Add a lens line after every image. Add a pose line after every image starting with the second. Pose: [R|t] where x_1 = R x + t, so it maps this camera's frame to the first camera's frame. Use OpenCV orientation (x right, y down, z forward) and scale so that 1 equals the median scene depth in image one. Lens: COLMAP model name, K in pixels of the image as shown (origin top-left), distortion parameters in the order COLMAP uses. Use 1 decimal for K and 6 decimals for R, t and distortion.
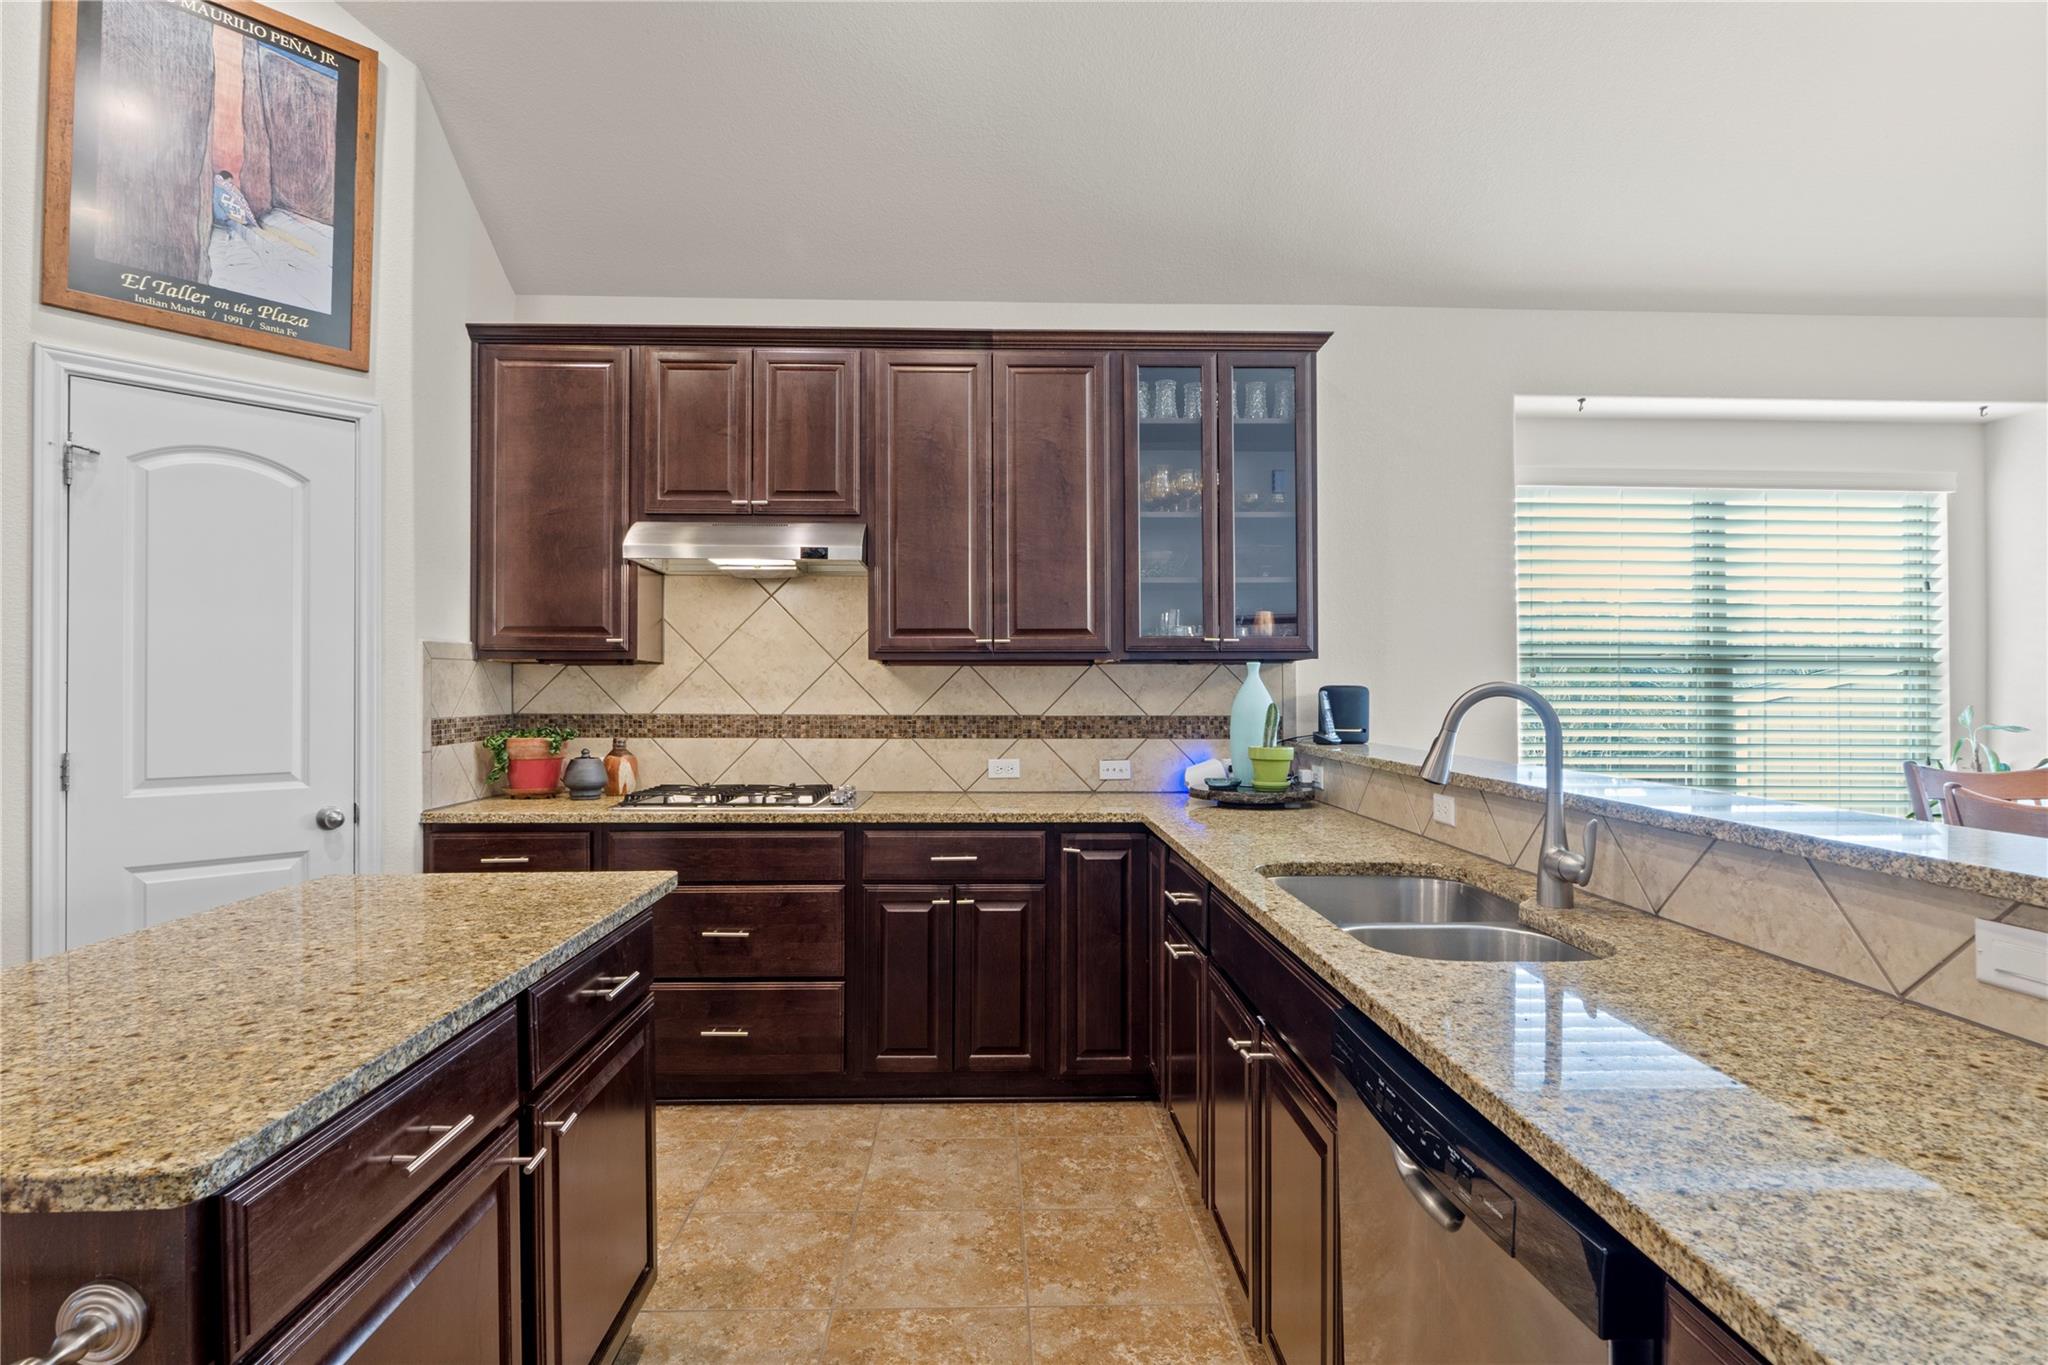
lens RADIAL K [[1049.3, 0, 1024.0], [0, 1049.3, 682.5], [0, 0, 1]] dist [-0.003207, -0.000219]
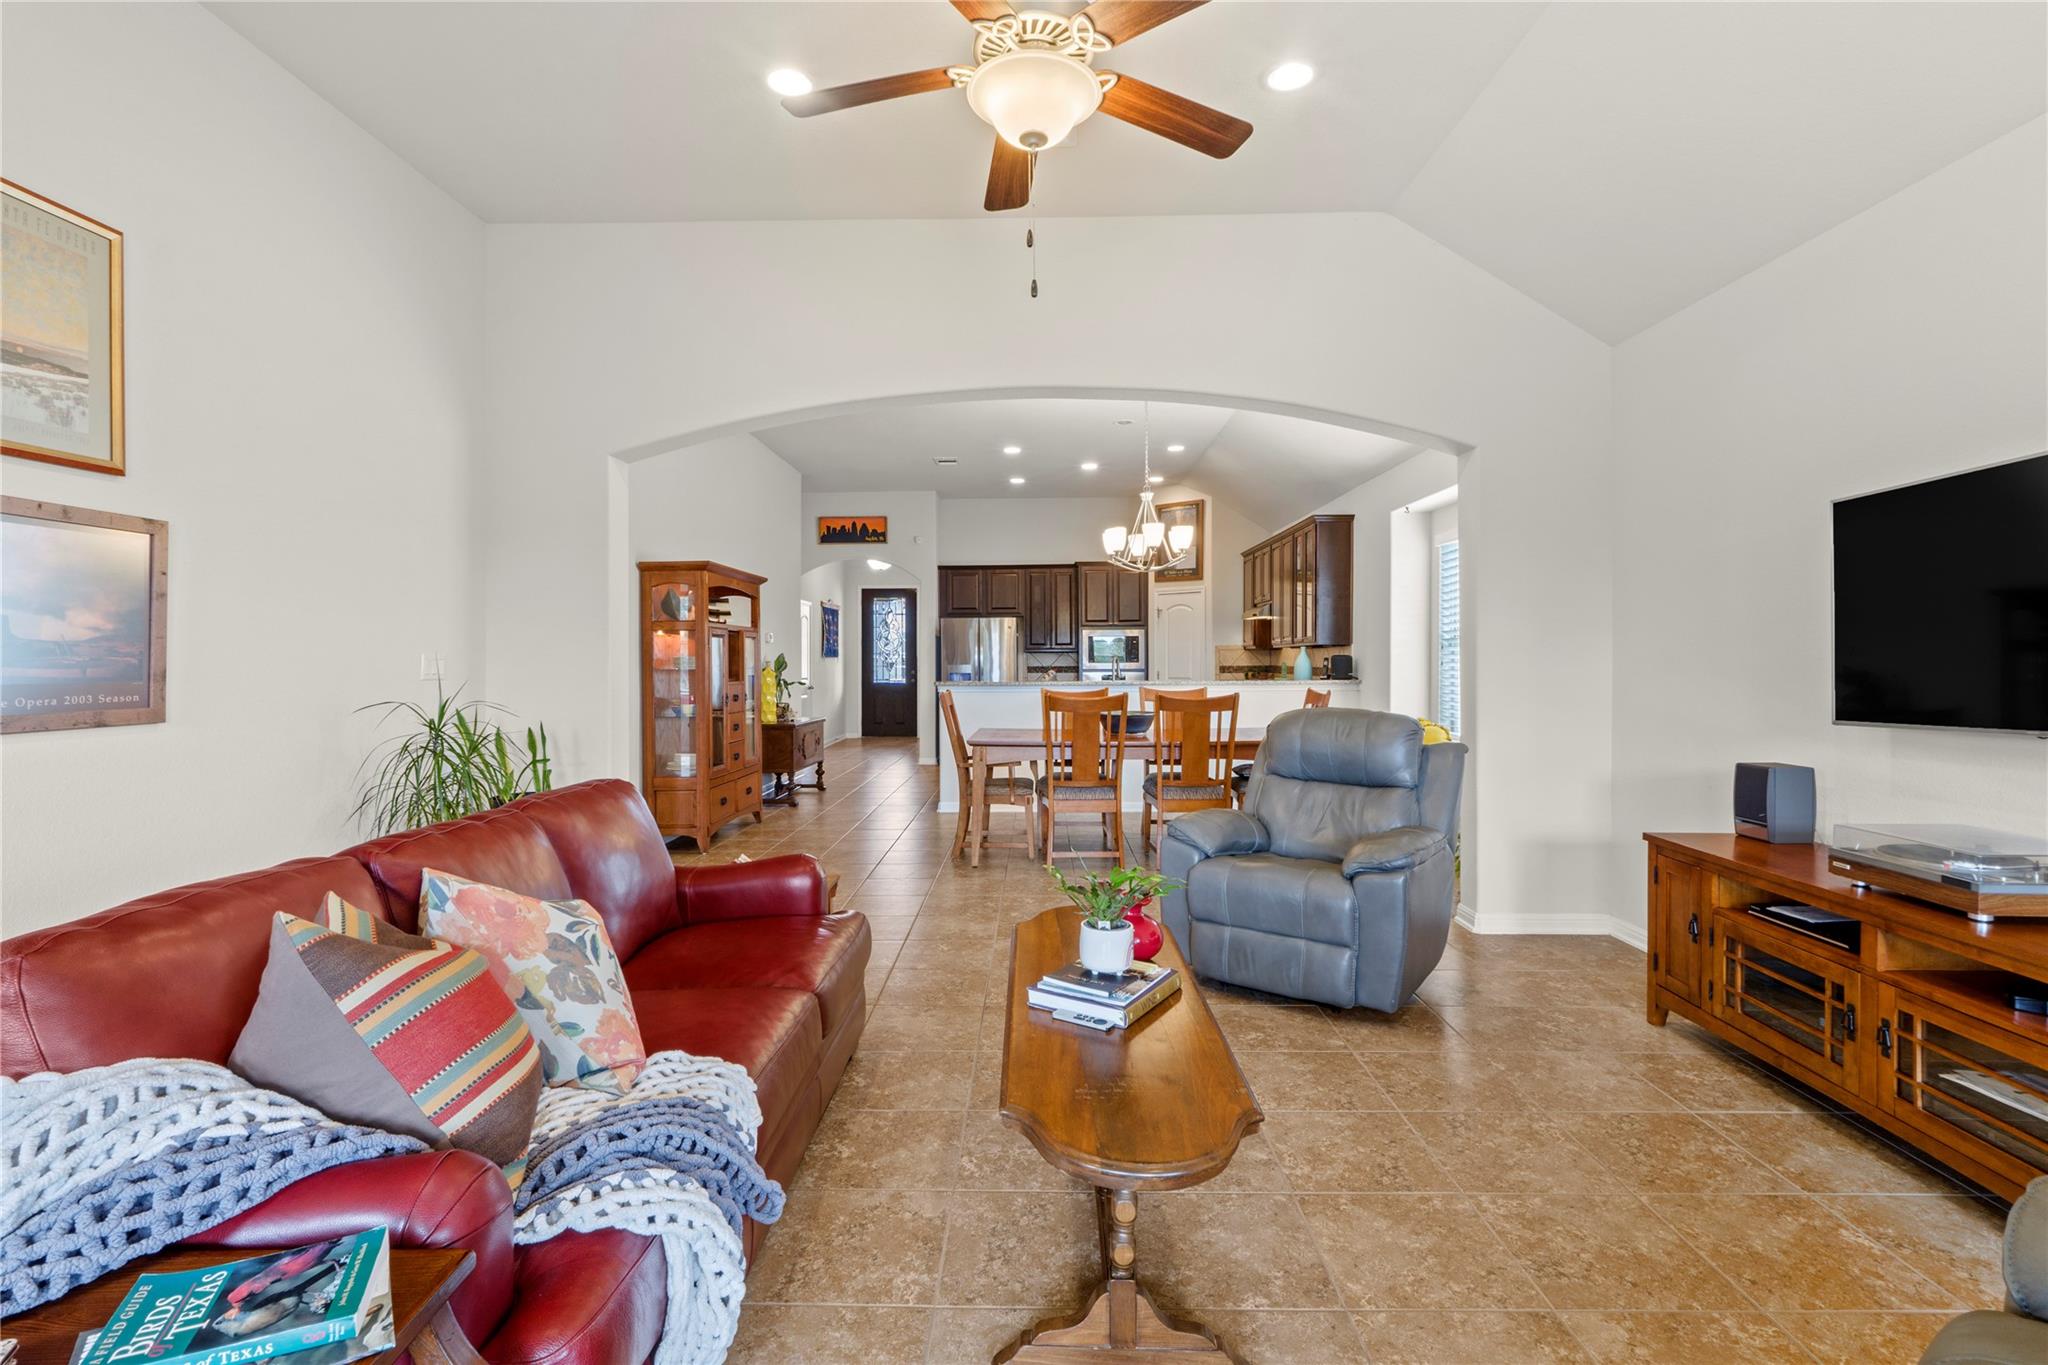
lens RADIAL K [[971.1, 0, 1023.1], [0, 971.1, 661.9], [0, 0, 1]] dist [-0.005855, -0.000208]
pose [[-0.057239, 0.000505, -0.998360, 2.500307], [0.009683, 0.999953, -0.000050, 0.011551], [0.998314, -0.009670, -0.057241, 0.415481]]
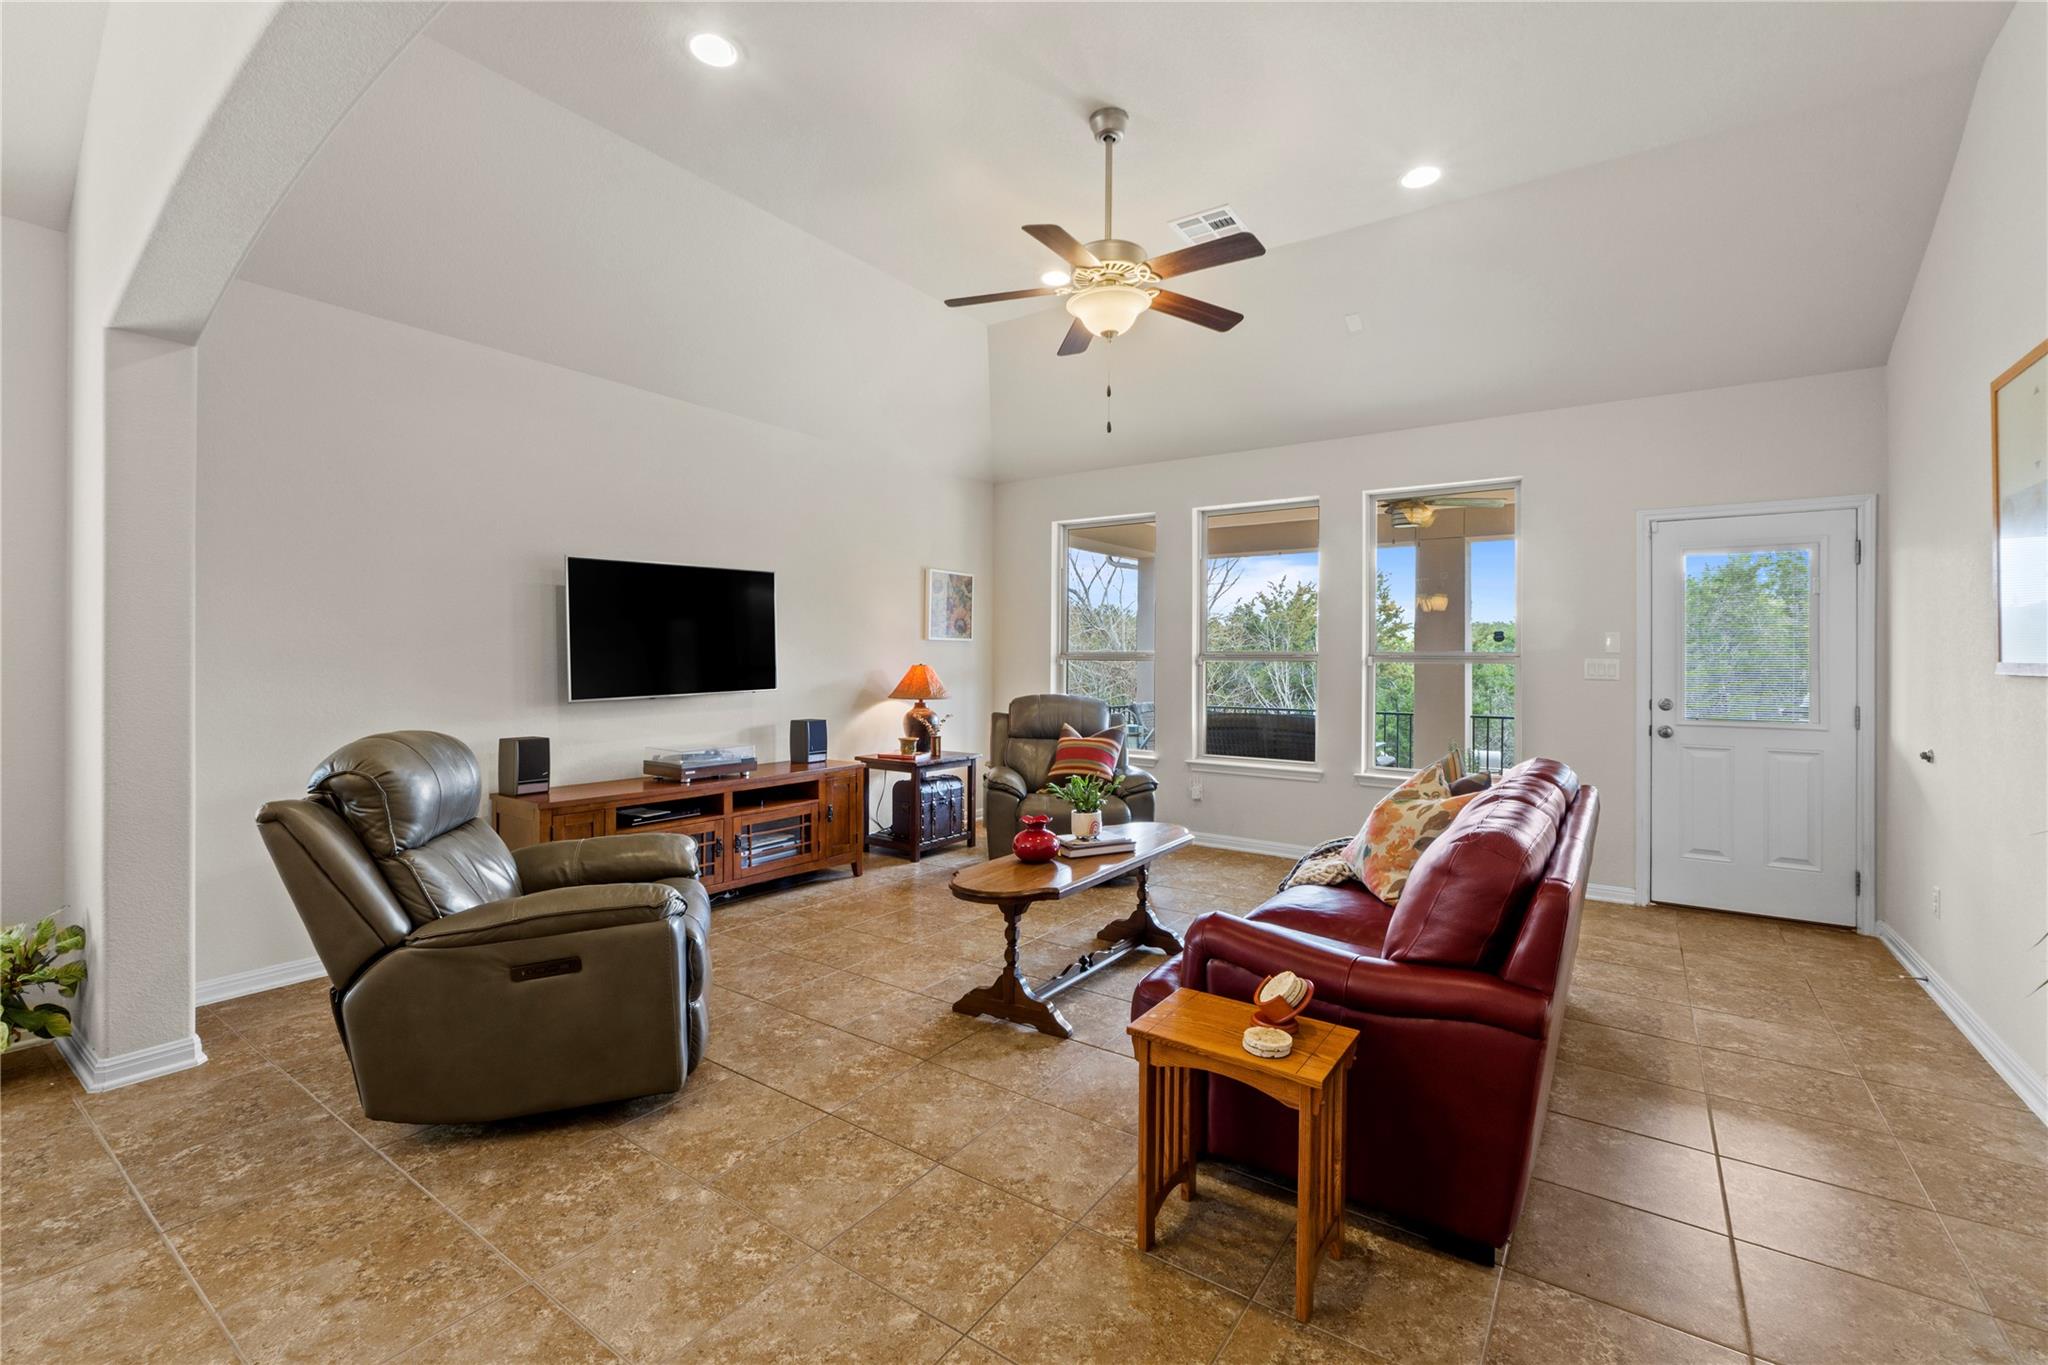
lens RADIAL K [[879.3, 0, 1016.0], [0, 879.3, 655.9], [0, 0, 1]] dist [-0.001807, -0.000344]
pose [[0.605994, 0.002135, 0.795466, 1.092344], [-0.008290, 0.999959, 0.003632, 0.002432], [-0.795426, -0.008796, 0.605987, -0.085915]]
